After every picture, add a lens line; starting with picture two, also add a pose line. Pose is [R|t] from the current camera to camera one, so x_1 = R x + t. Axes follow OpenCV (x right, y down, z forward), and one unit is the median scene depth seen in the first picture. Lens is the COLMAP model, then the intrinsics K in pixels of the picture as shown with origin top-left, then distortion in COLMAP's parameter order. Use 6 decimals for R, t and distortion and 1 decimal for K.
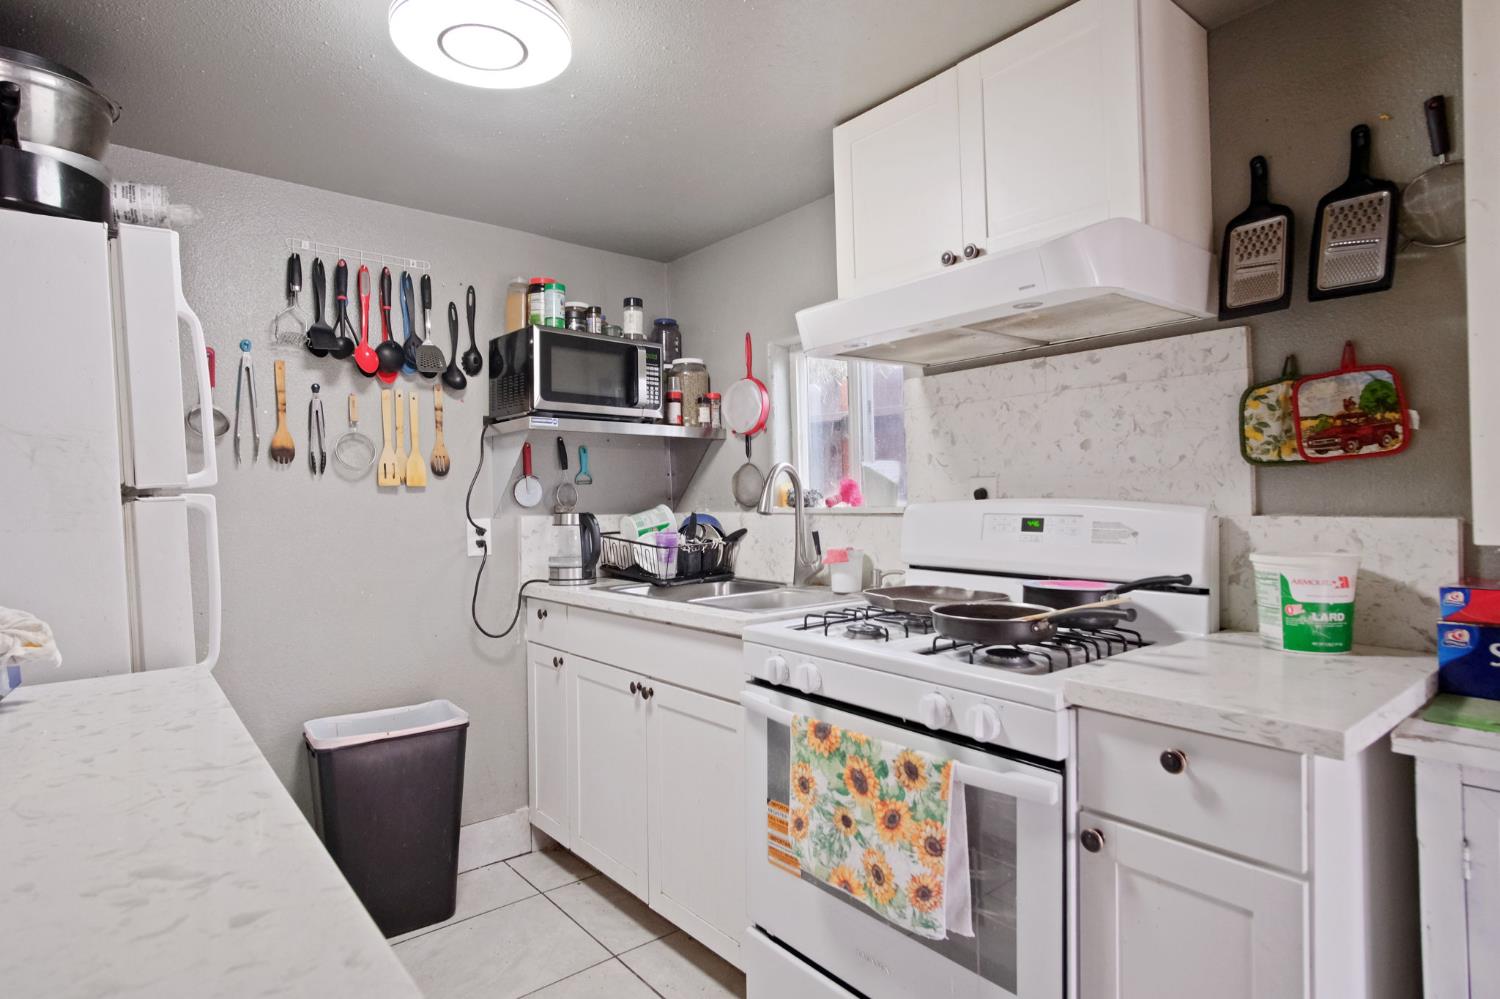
lens RADIAL K [[786.2, 0, 750.0], [0, 786.2, 499.5], [0, 0, 1]] dist [0.004502, 0.001767]
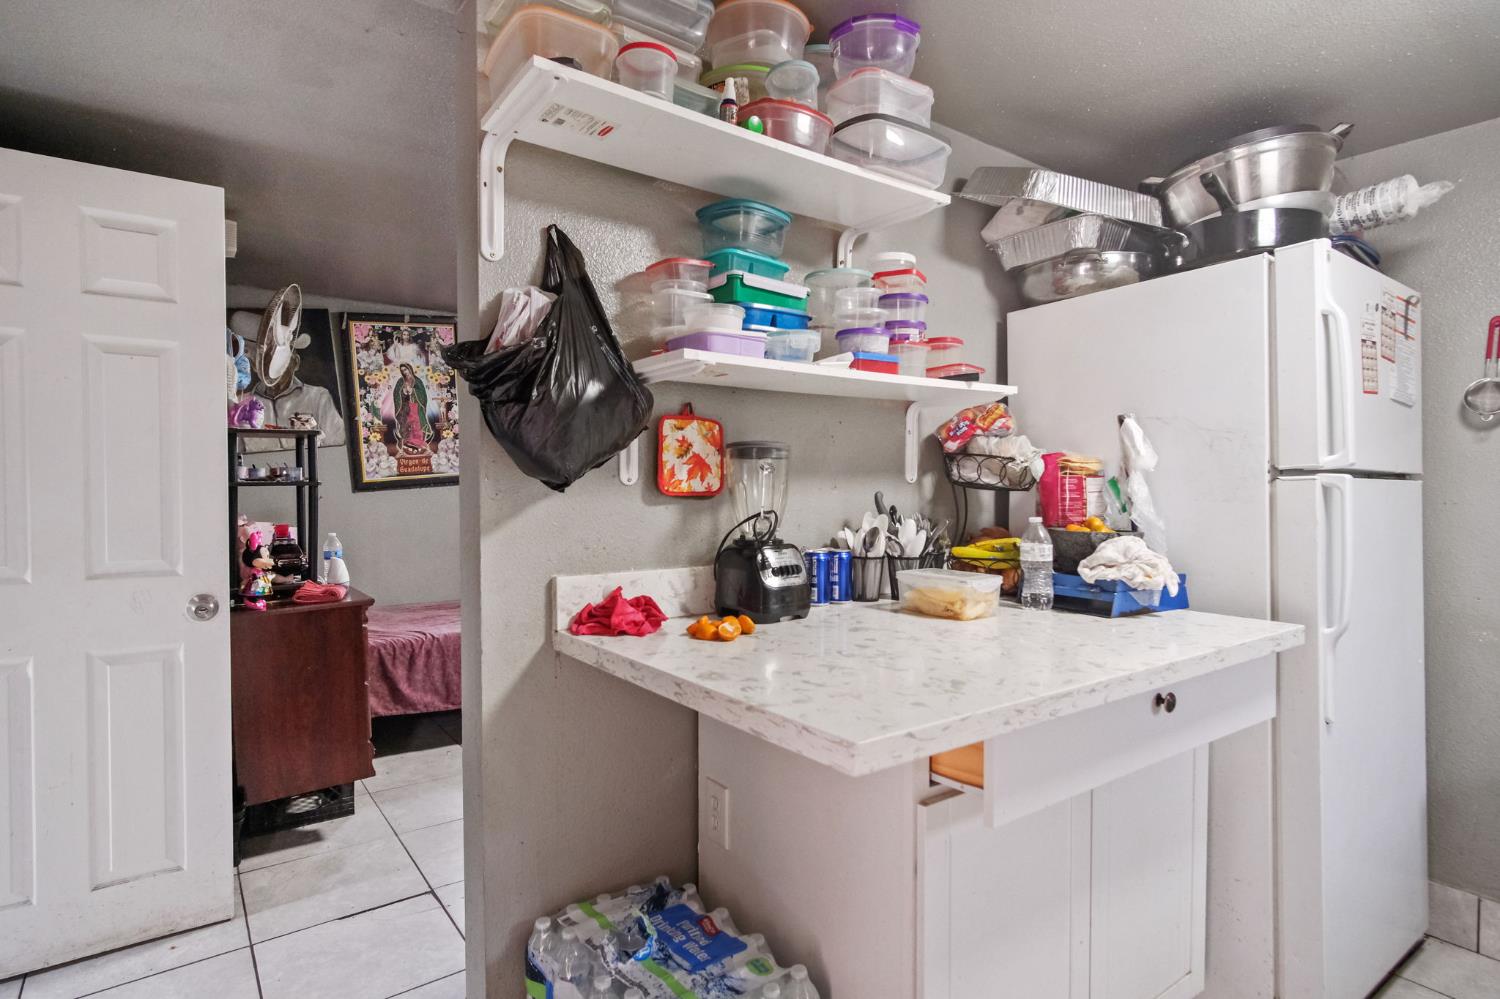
lens RADIAL K [[786.2, 0, 750.0], [0, 786.2, 499.5], [0, 0, 1]] dist [0.004502, 0.001767]
pose [[-0.066282, 0.033523, -0.997238, 0.470581], [-0.006719, 0.999398, 0.034043, -0.002820], [0.997778, 0.008957, -0.066017, 0.281869]]
